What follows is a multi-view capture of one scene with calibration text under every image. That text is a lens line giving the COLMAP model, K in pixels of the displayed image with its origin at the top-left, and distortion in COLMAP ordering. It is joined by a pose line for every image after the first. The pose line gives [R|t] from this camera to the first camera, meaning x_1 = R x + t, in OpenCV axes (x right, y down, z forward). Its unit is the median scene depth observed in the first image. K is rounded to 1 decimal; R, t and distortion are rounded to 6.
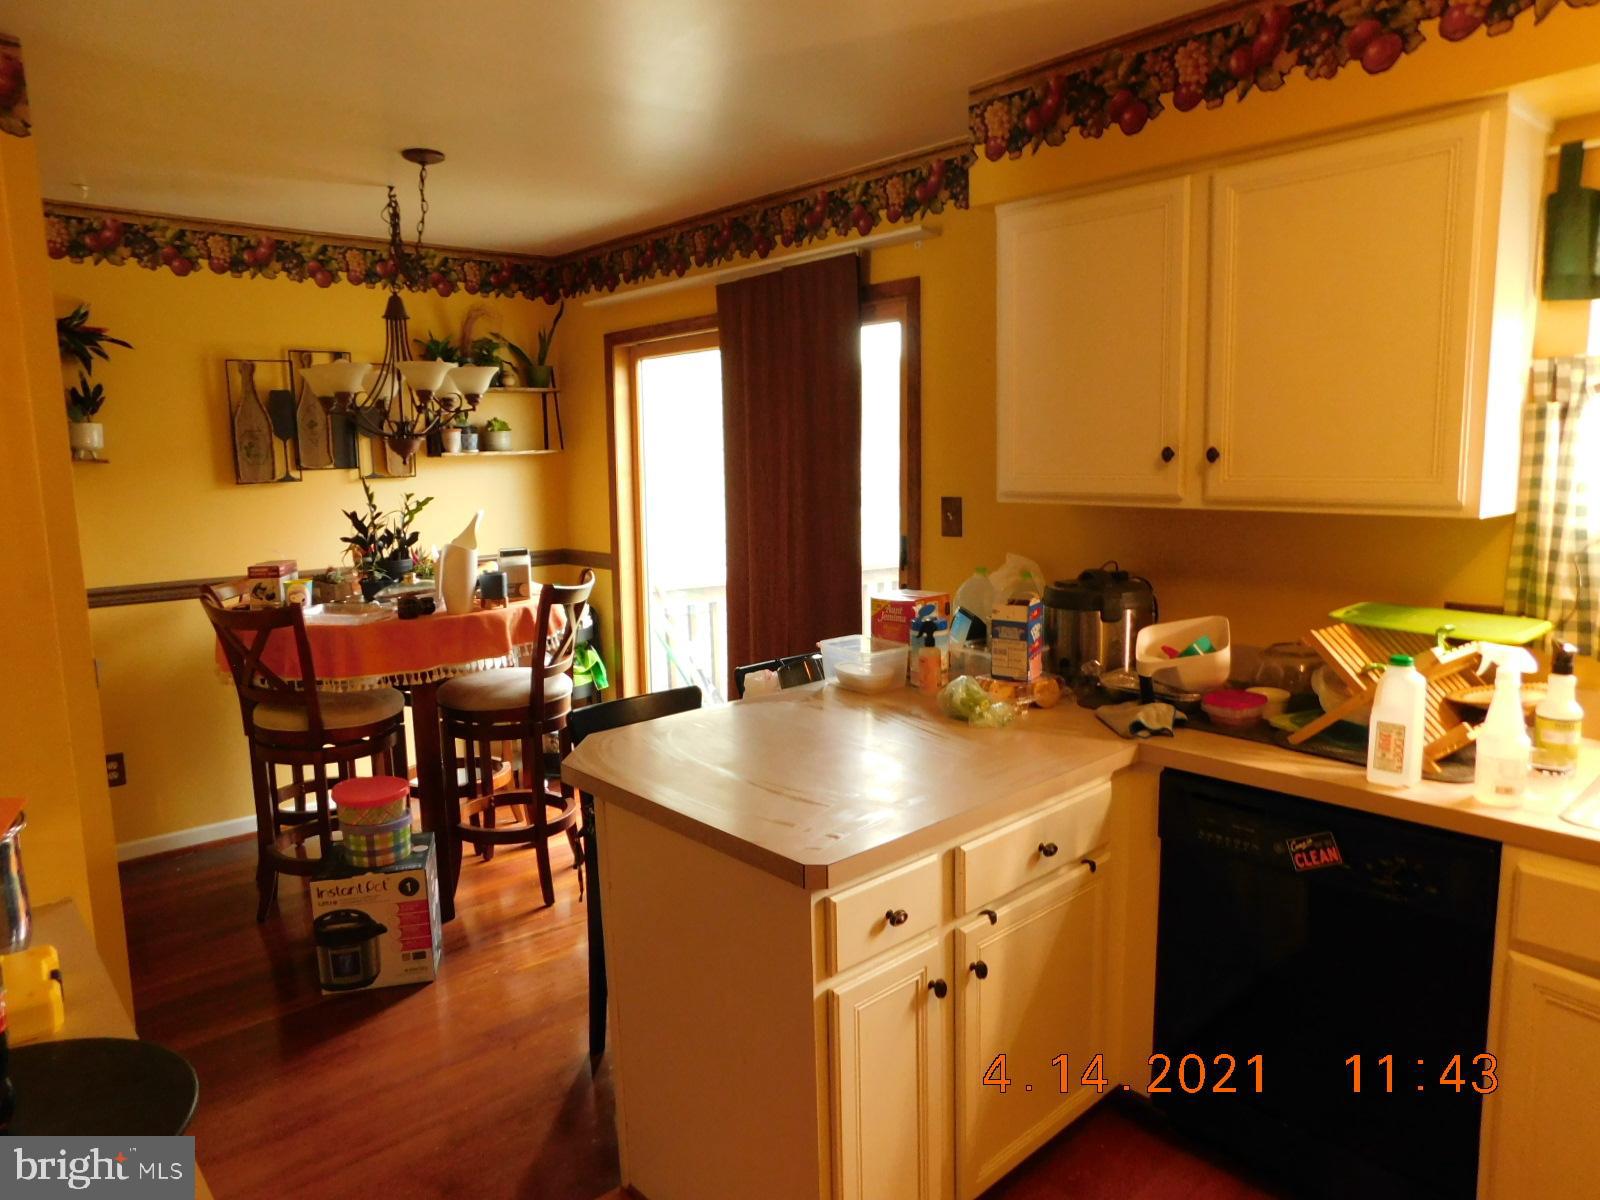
lens RADIAL K [[1068.8, 0, 803.9], [0, 1068.8, 593.4], [0, 0, 1]] dist [-0.059056, 0.052535]
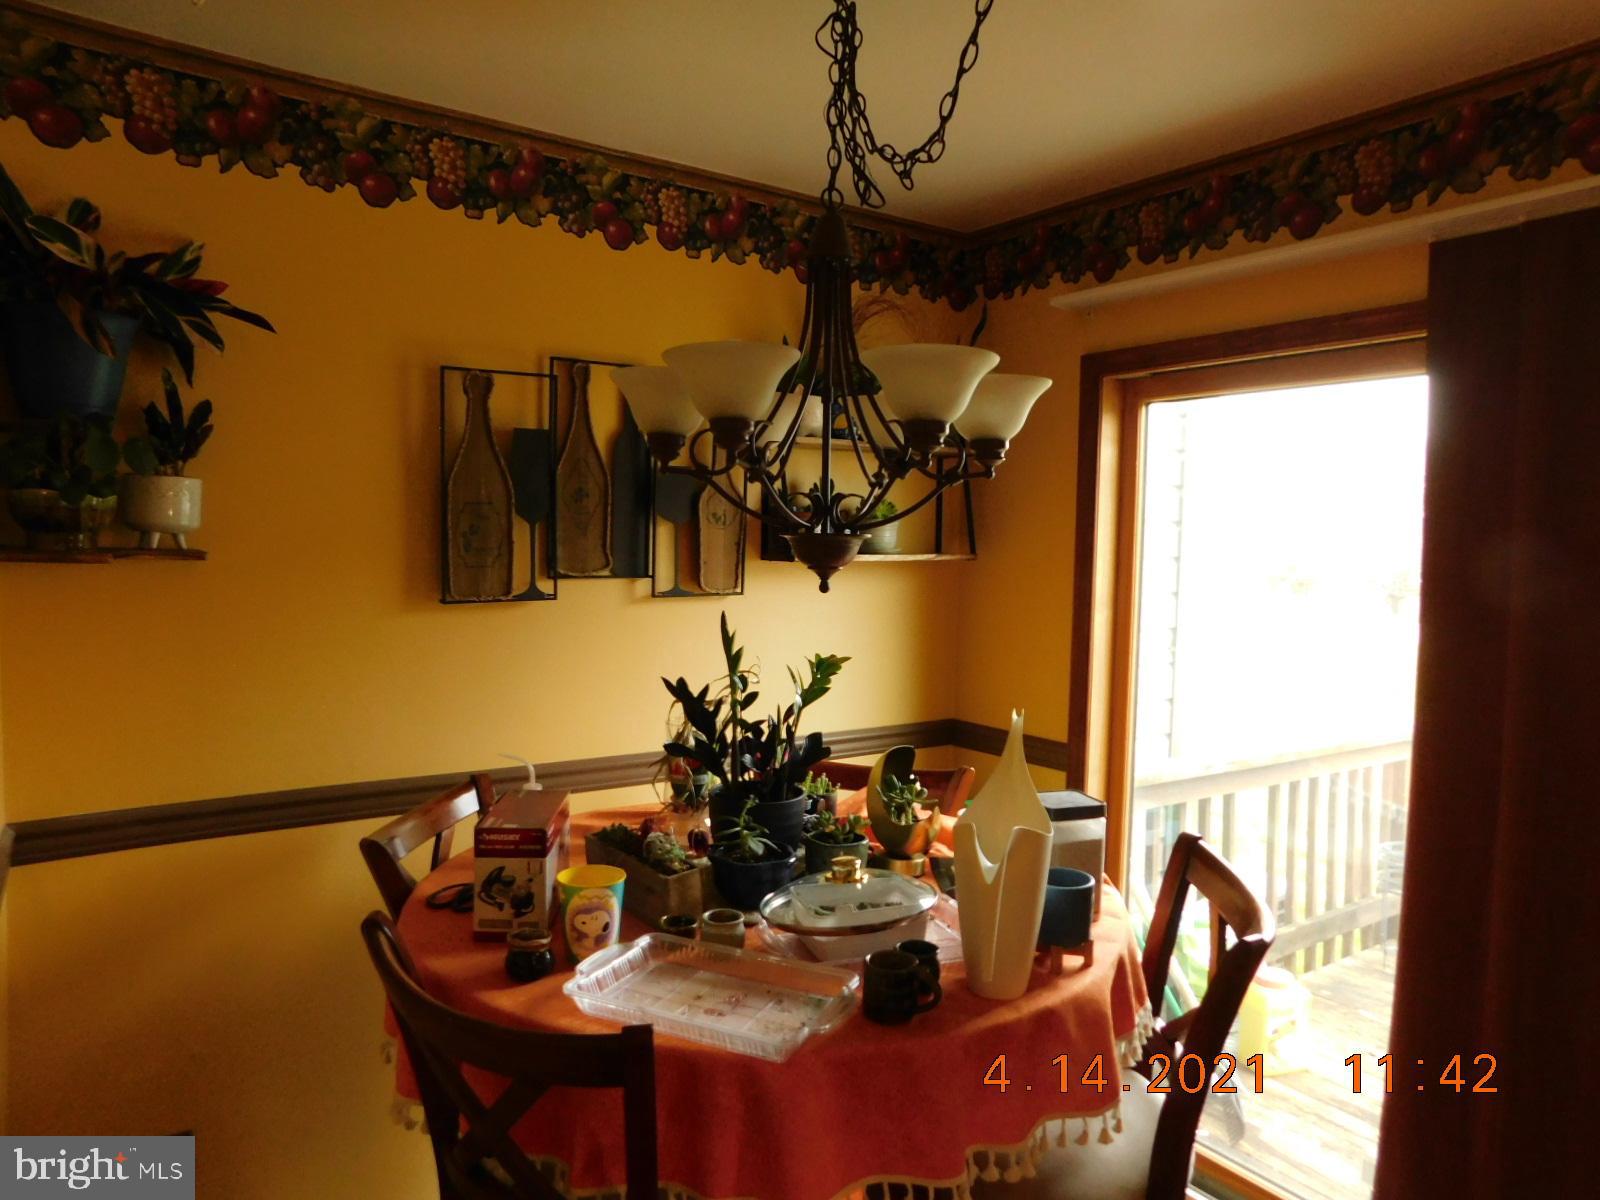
lens RADIAL K [[1076.2, 0, 831.7], [0, 1076.2, 601.5], [0, 0, 1]] dist [-0.068142, 0.021190]
pose [[0.993614, 0.042636, -0.104464, -0.283782], [-0.050382, 0.996083, -0.072670, -0.073744], [0.100956, 0.077469, 0.991870, 0.483748]]
